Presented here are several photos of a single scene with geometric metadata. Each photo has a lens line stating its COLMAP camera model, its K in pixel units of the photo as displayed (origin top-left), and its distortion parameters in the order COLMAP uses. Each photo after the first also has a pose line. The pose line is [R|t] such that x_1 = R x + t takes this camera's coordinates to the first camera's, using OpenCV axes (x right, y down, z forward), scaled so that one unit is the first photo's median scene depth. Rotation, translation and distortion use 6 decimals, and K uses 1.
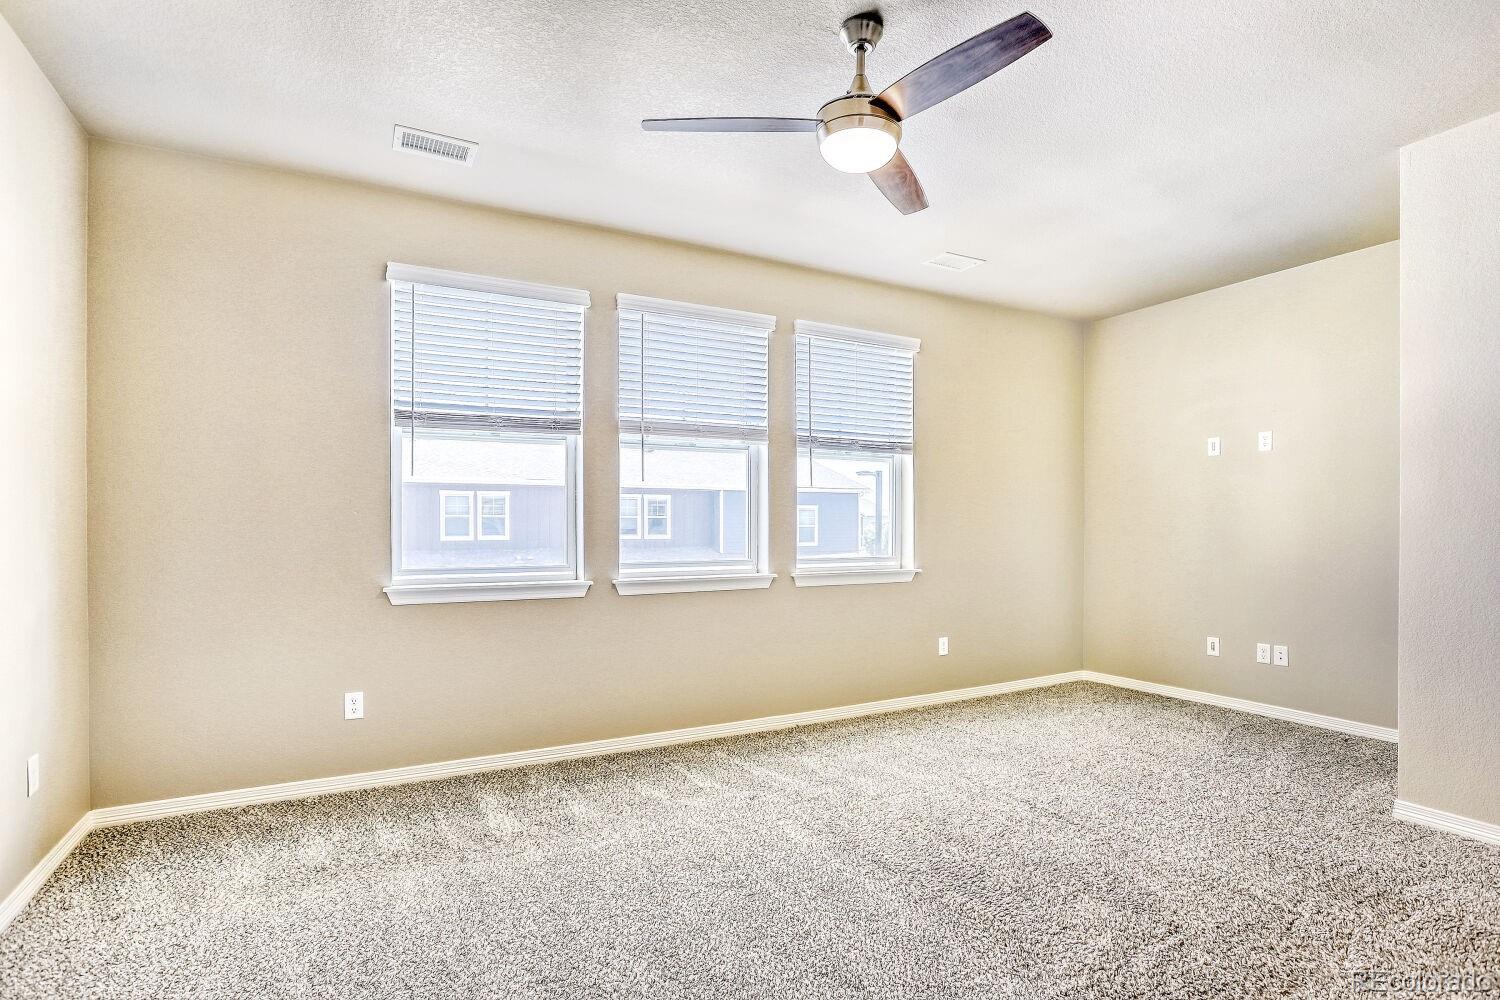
lens RADIAL K [[751.1, 0, 747.4], [0, 751.1, 511.9], [0, 0, 1]] dist [-0.052374, 0.024779]
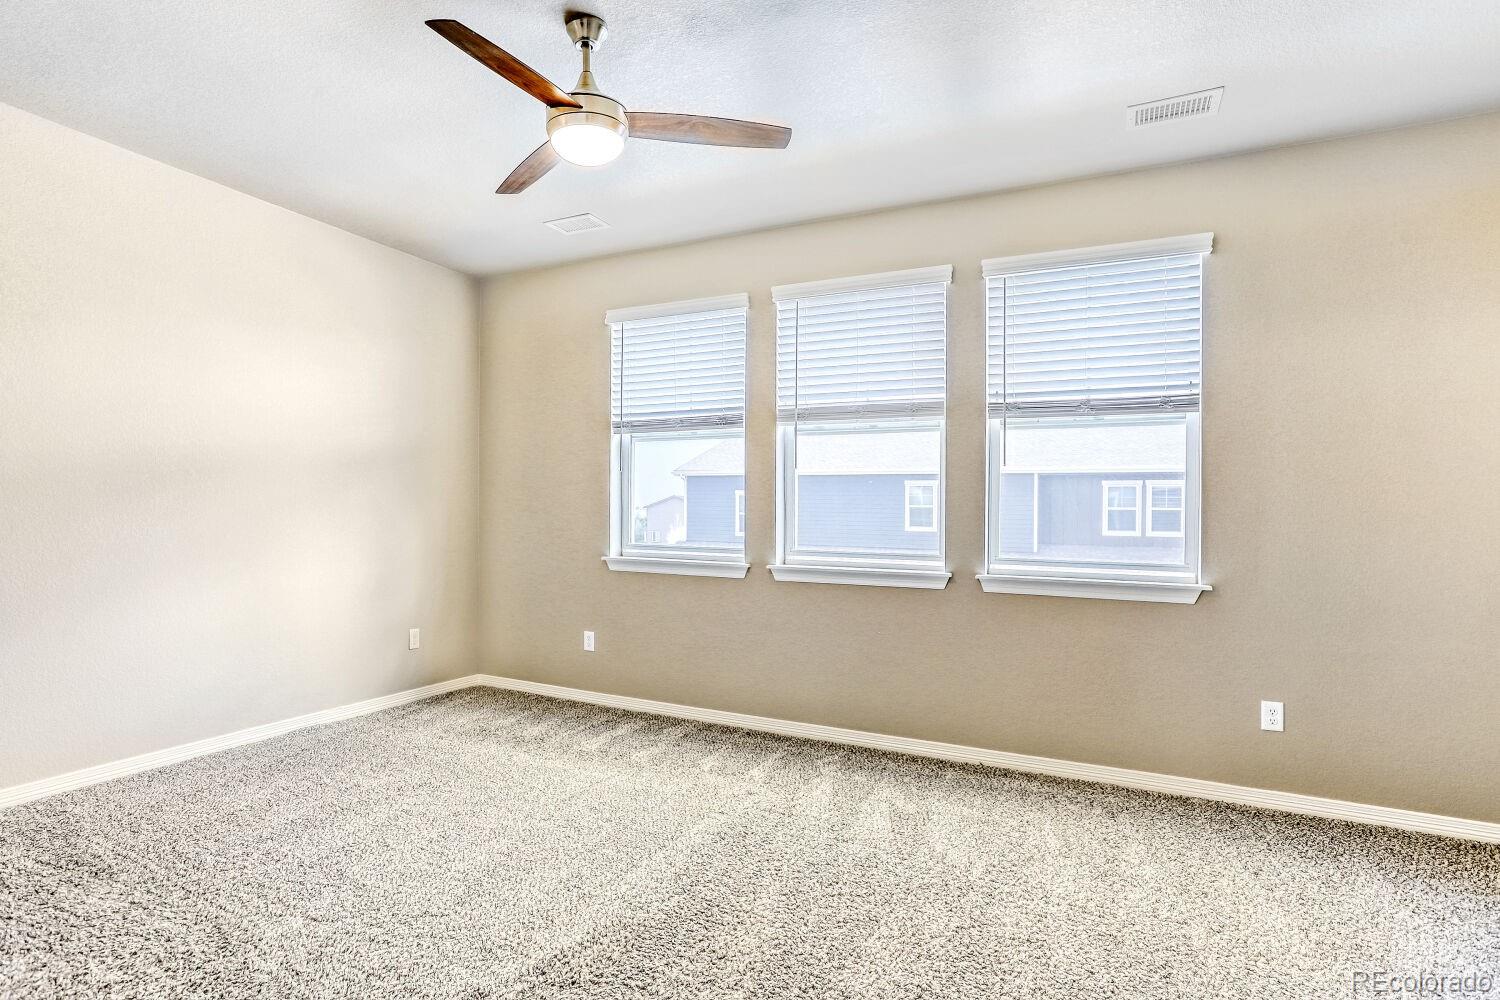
lens RADIAL K [[766.0, 0, 750.0], [0, 766.0, 500.0], [0, 0, 1]] dist [-0.031782, 0.000401]
pose [[0.565377, -0.004106, -0.824822, 0.607302], [-0.000906, 0.999984, -0.005599, 0.006102], [0.824832, 0.003912, 0.565365, 0.333308]]
